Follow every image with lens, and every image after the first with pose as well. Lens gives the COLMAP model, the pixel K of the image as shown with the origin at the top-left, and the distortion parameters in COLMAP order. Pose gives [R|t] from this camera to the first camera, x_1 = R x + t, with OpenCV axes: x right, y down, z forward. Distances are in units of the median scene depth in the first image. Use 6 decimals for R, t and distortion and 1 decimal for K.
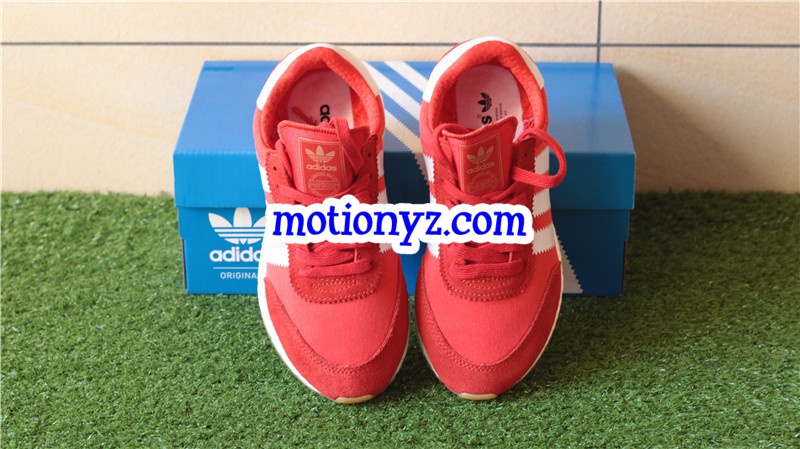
lens RADIAL K [[2000.5, 0, 400.0], [0, 2000.5, 224.5], [0, 0, 1]] dist [-0.106641, 0.000422]
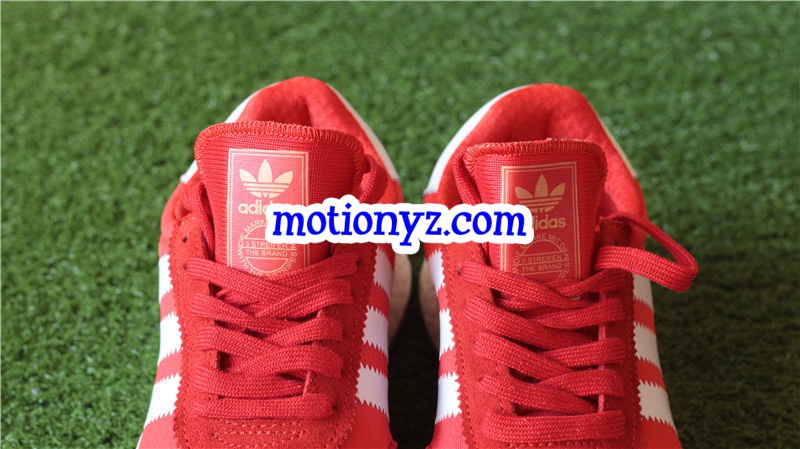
lens RADIAL K [[2021.0, 0, 400.0], [0, 2021.0, 224.5], [0, 0, 1]] dist [-0.114899, -0.023248]
pose [[0.999142, -0.000056, 0.041422, -0.036890], [-0.009729, 0.971705, 0.235997, -0.057656], [-0.040264, -0.236197, 0.970871, 0.316870]]
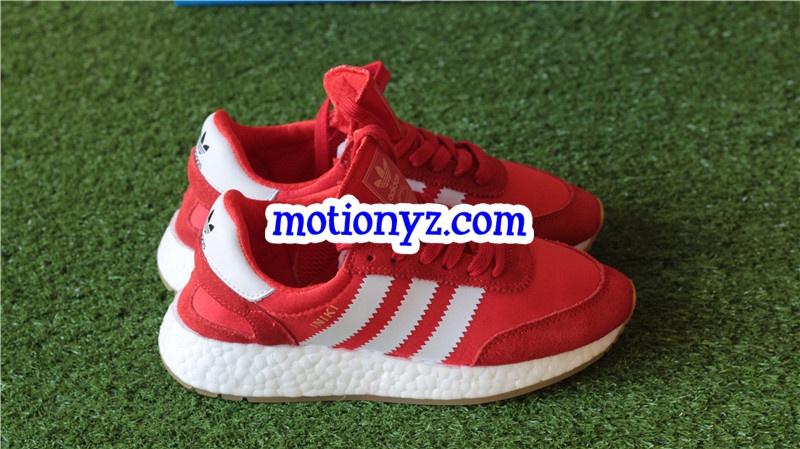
lens RADIAL K [[2000.5, 0, 400.0], [0, 2000.5, 224.5], [0, 0, 1]] dist [-0.106641, 0.000422]
pose [[0.999418, -0.030482, 0.015322, 0.010953], [0.027416, 0.984880, 0.171054, -0.049707], [-0.020304, -0.170534, 0.985143, 0.020796]]
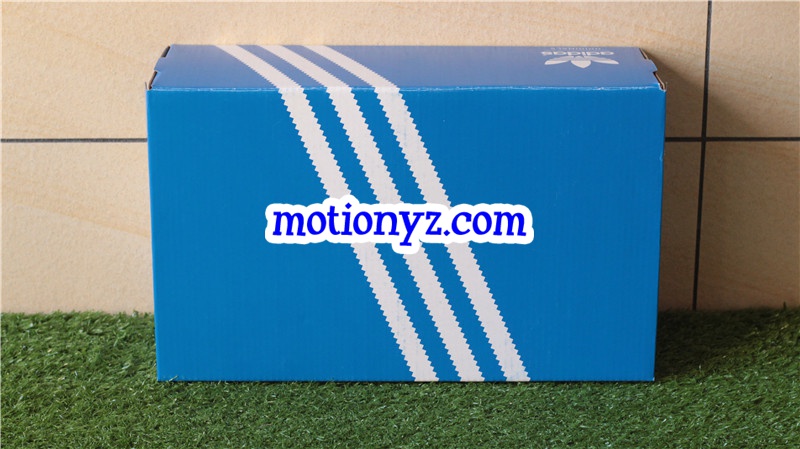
lens RADIAL K [[2021.0, 0, 400.0], [0, 2021.0, 224.5], [0, 0, 1]] dist [-0.114899, -0.023248]
pose [[0.999534, -0.006412, 0.029828, -0.065866], [0.008226, 0.998098, -0.061094, -0.000348], [-0.029379, 0.061311, 0.997686, 0.145000]]
